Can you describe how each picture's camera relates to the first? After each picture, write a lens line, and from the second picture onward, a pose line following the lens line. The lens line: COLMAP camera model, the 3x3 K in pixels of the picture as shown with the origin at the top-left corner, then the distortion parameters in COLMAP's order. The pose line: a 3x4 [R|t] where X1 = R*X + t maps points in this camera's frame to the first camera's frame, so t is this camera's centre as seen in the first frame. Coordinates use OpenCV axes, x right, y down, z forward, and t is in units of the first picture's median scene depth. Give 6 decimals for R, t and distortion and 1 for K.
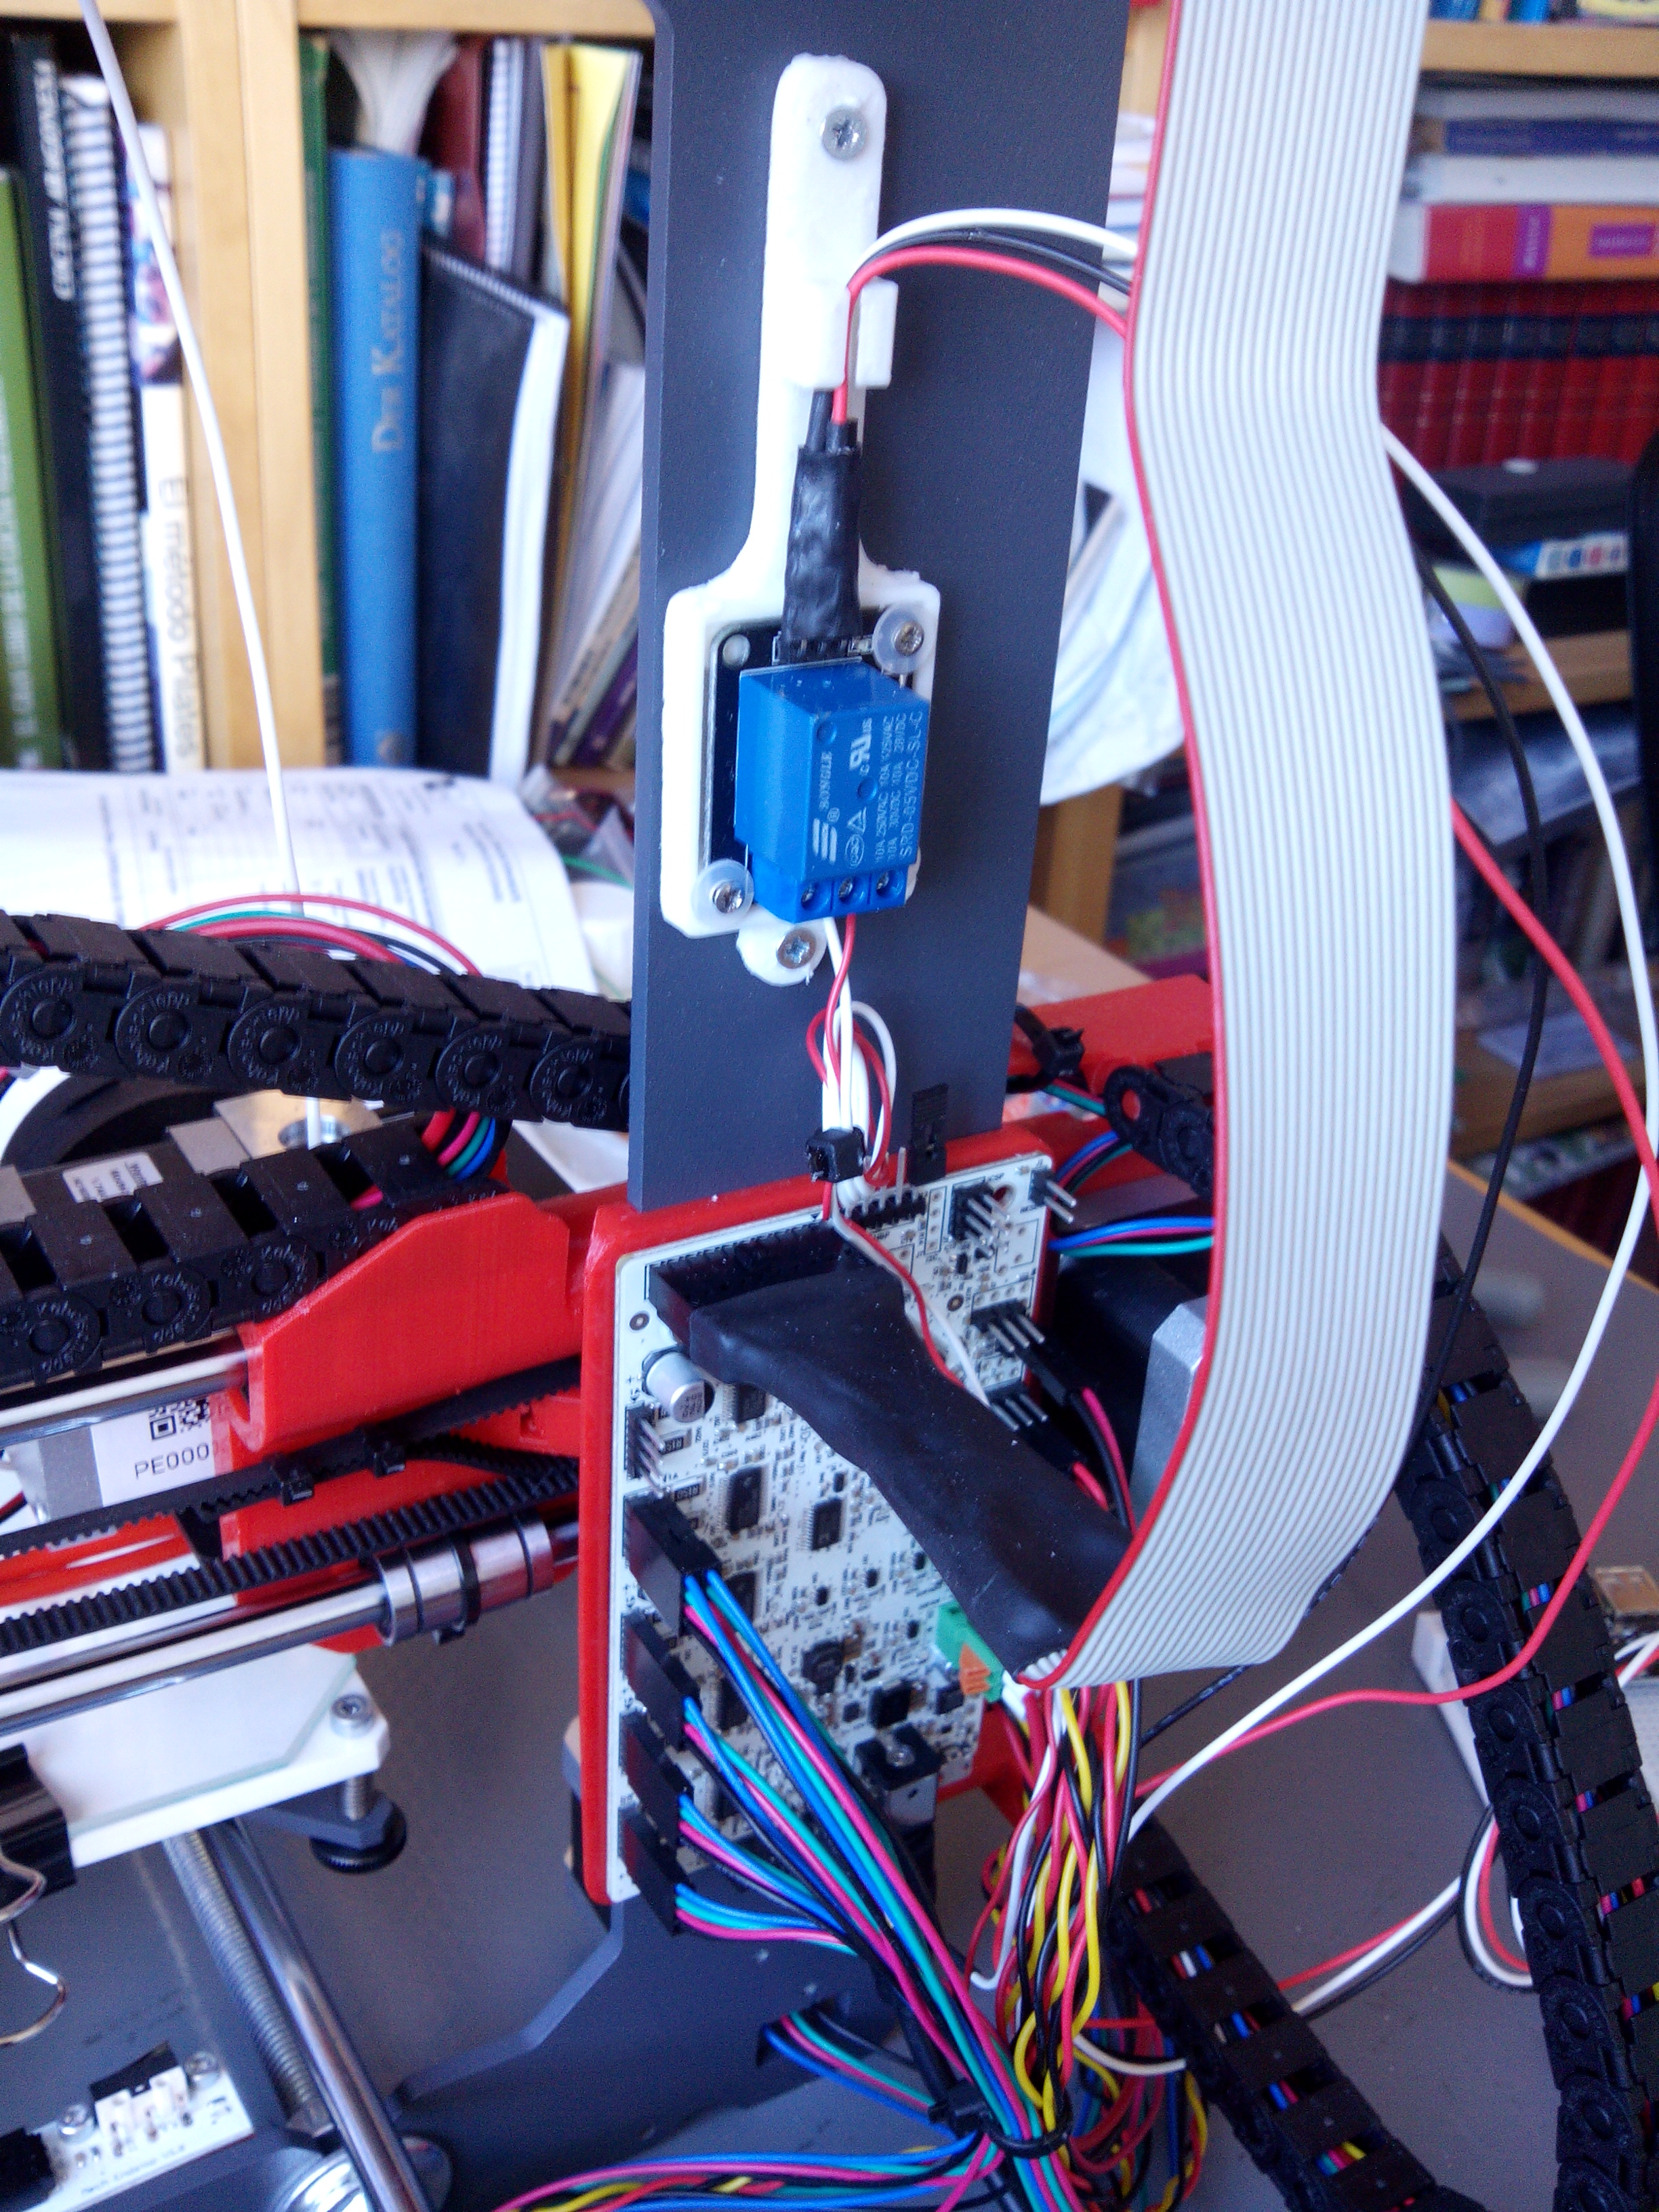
lens RADIAL K [[2252.1, 0, 829.5], [0, 2252.1, 1106.0], [0, 0, 1]] dist [0.027130, -0.245961]
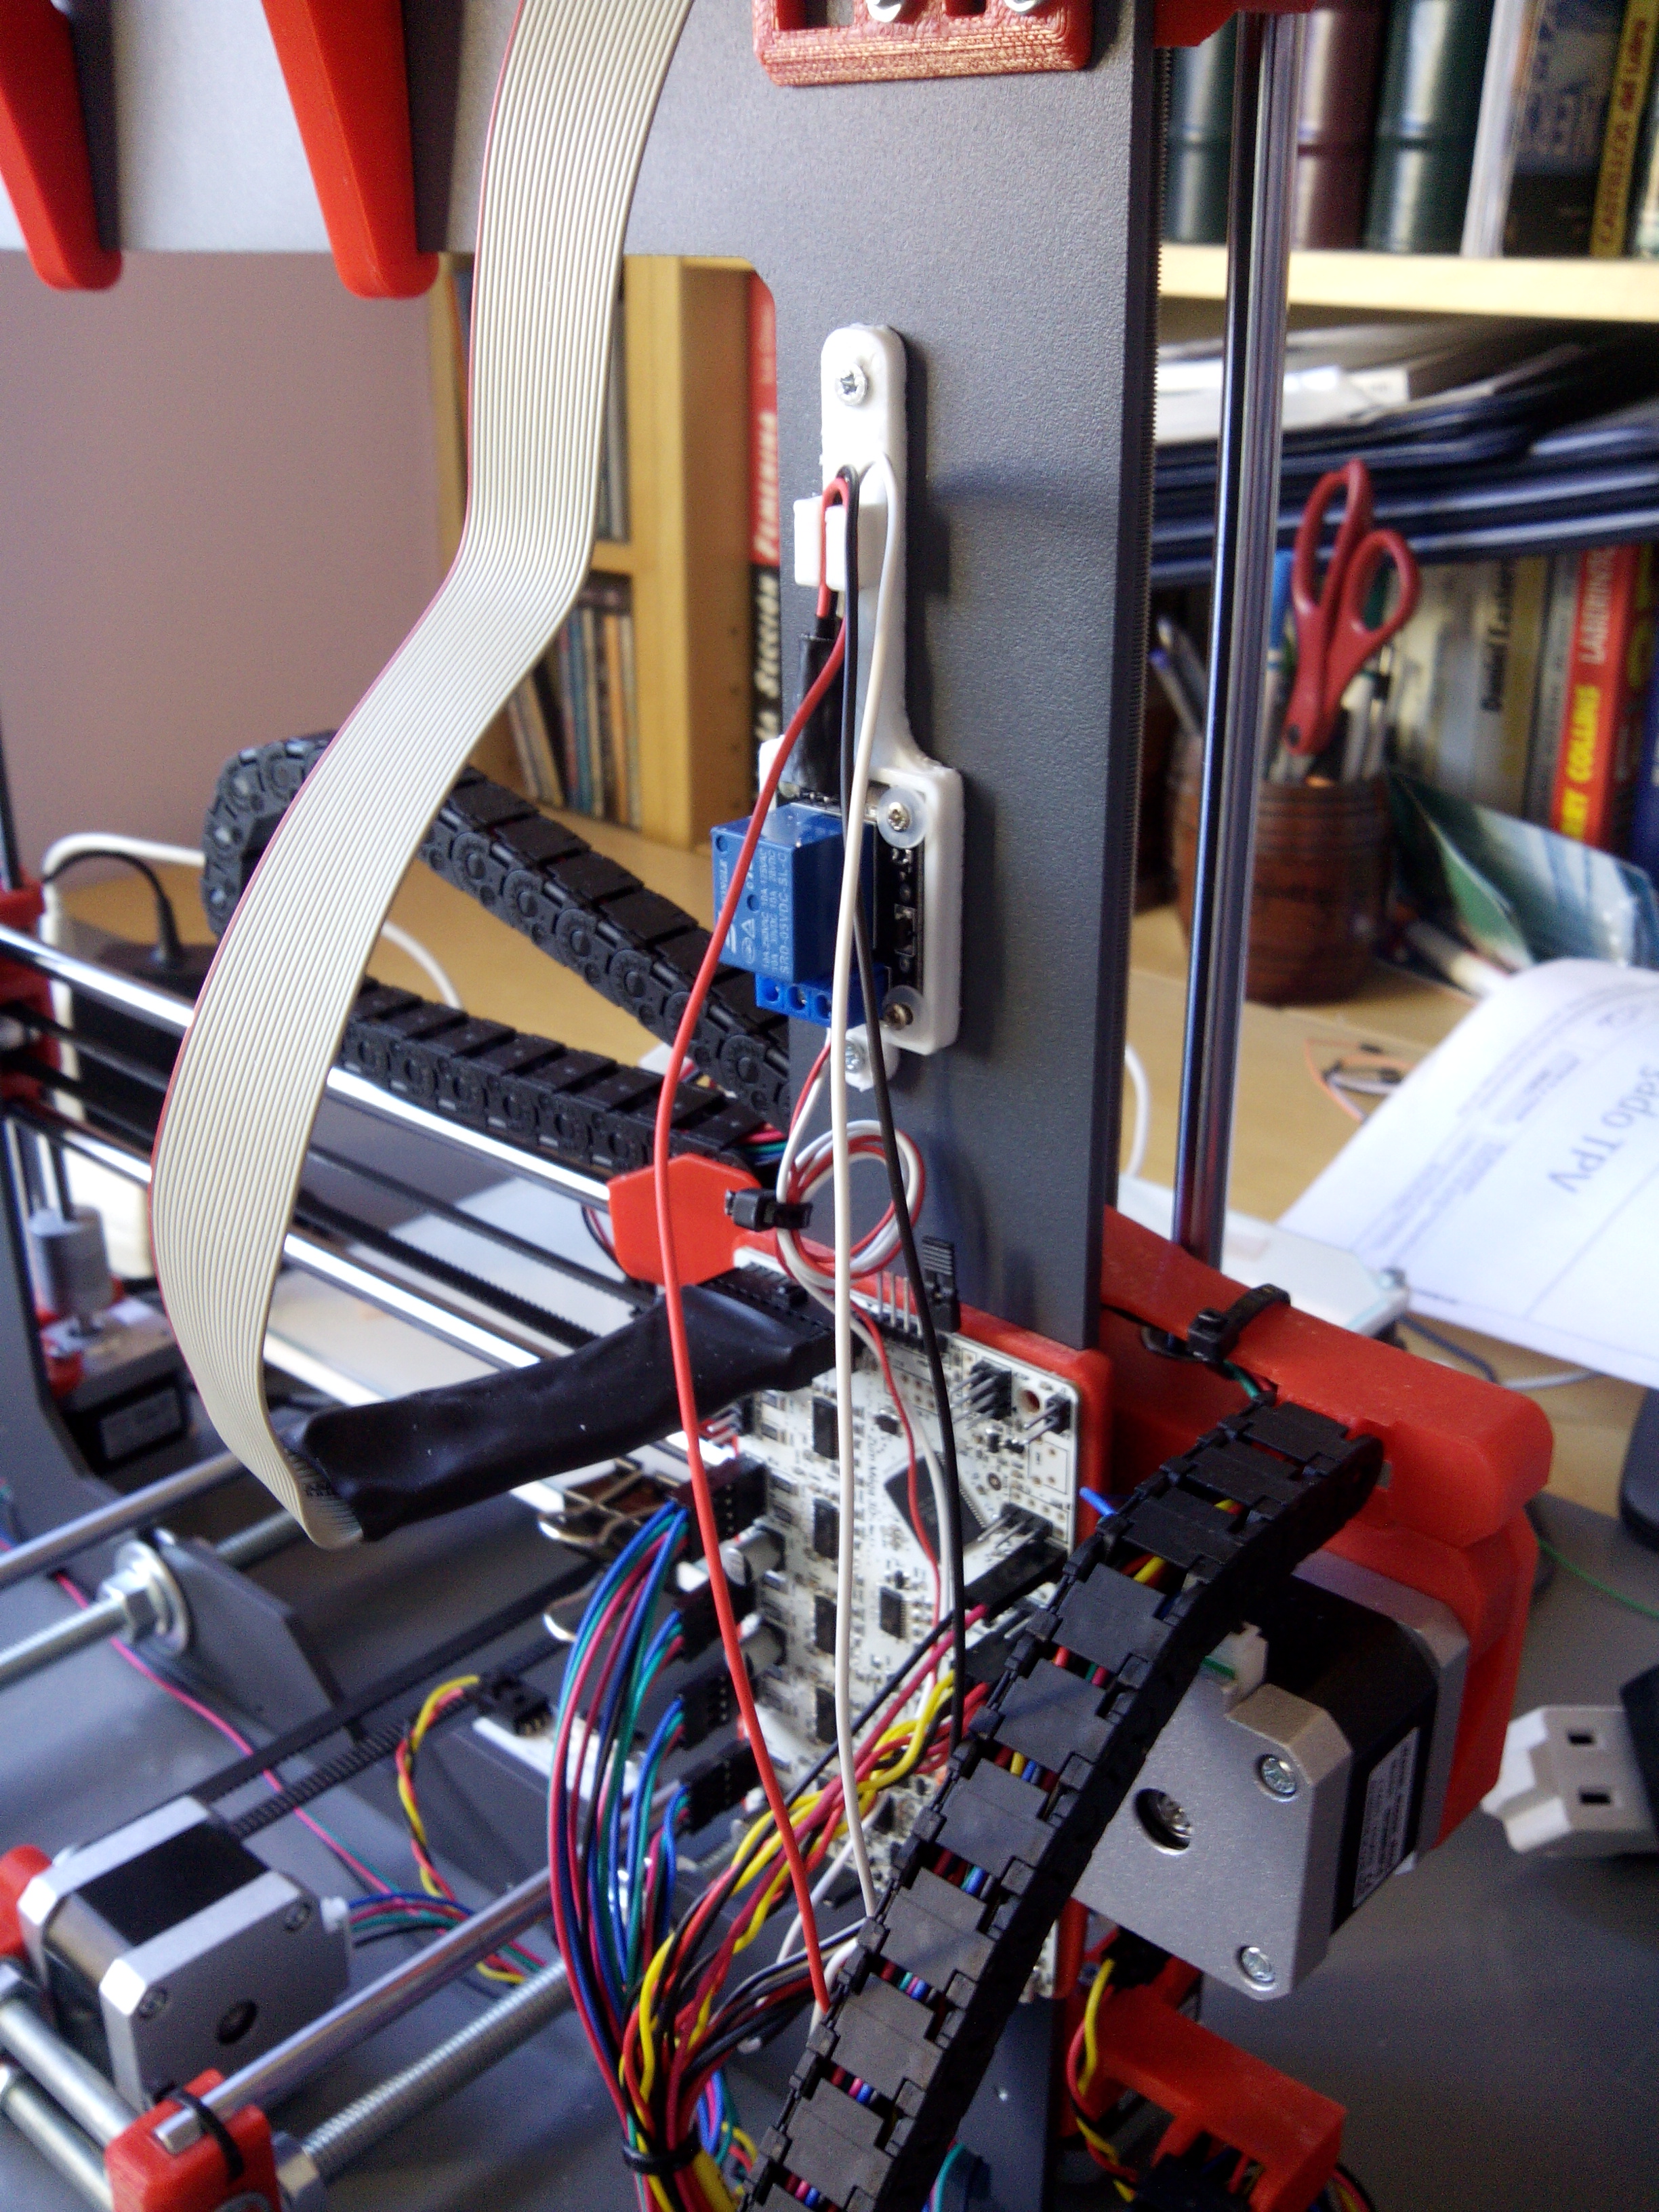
lens RADIAL K [[2252.1, 0, 829.5], [0, 2252.1, 1106.0], [0, 0, 1]] dist [0.027130, -0.245961]
pose [[0.316755, 0.312451, -0.895567, 0.939001], [-0.450137, 0.880606, 0.148021, -0.193439], [0.834891, 0.356242, 0.419582, 0.429662]]
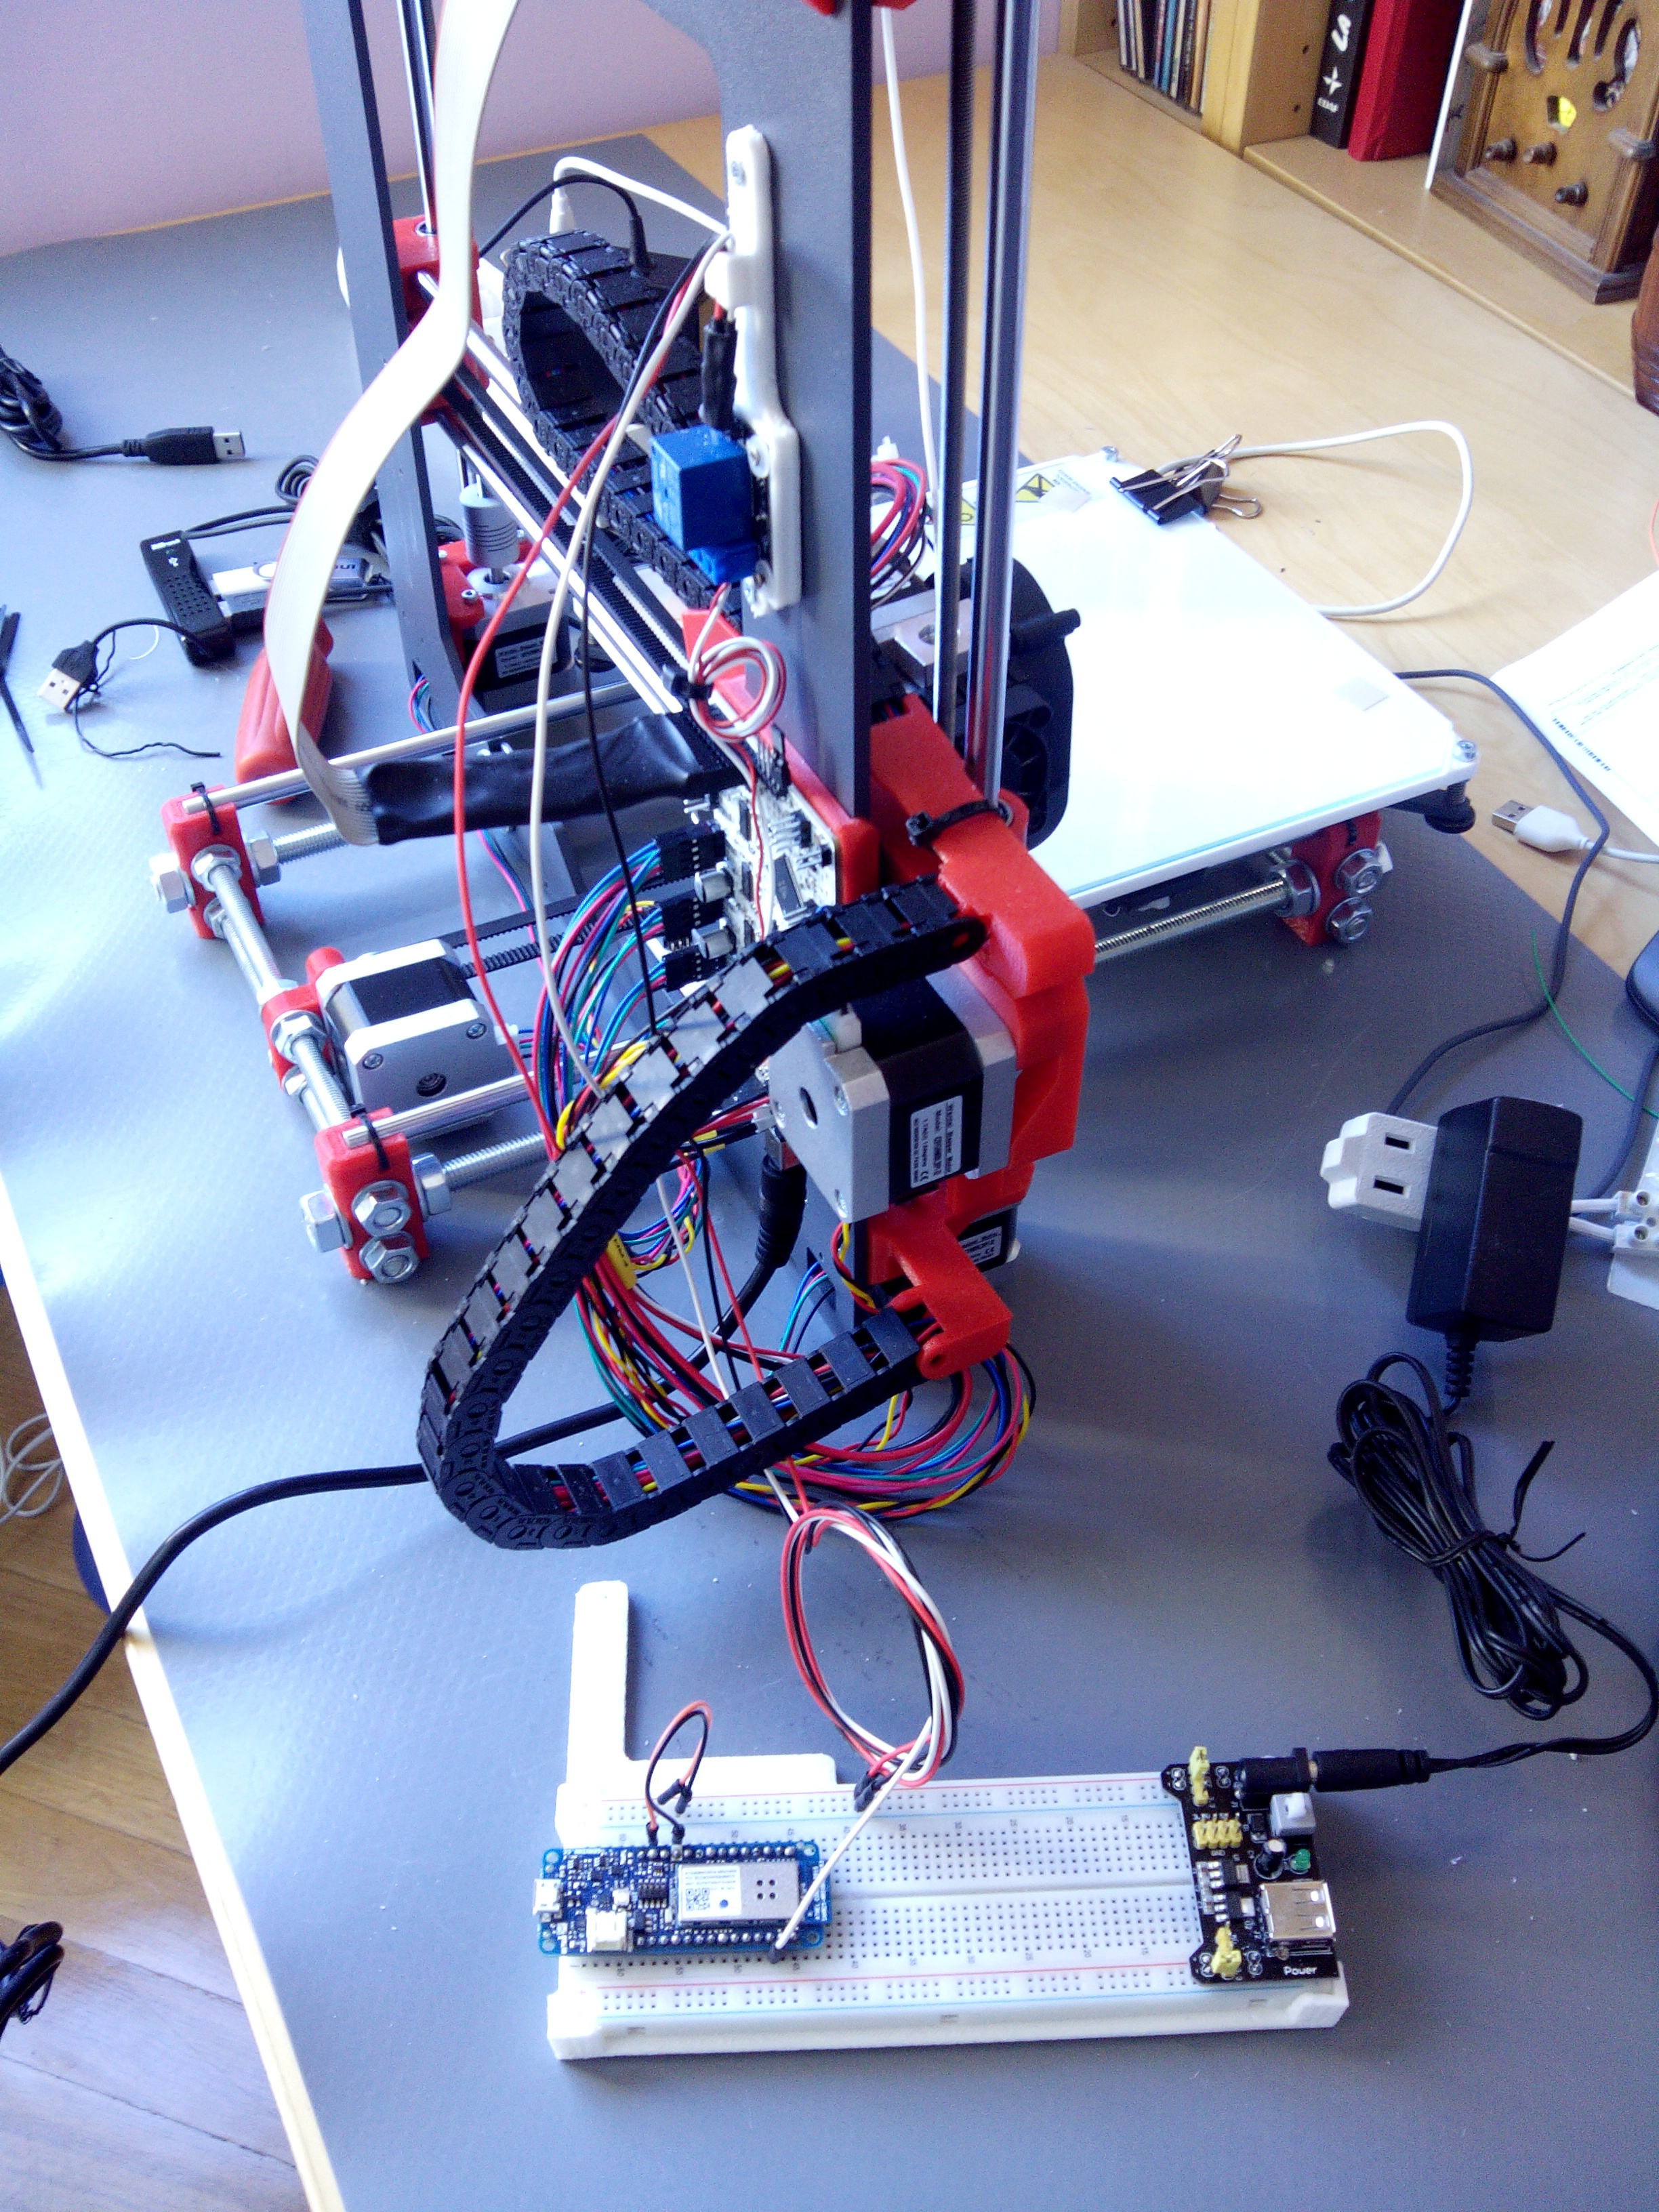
lens RADIAL K [[2252.1, 0, 829.5], [0, 2252.1, 1106.0], [0, 0, 1]] dist [0.027130, -0.245961]
pose [[-0.047754, 0.648560, -0.759664, 1.439584], [-0.499535, 0.643087, 0.580434, -0.791704], [0.864976, 0.407197, 0.293269, 0.604138]]
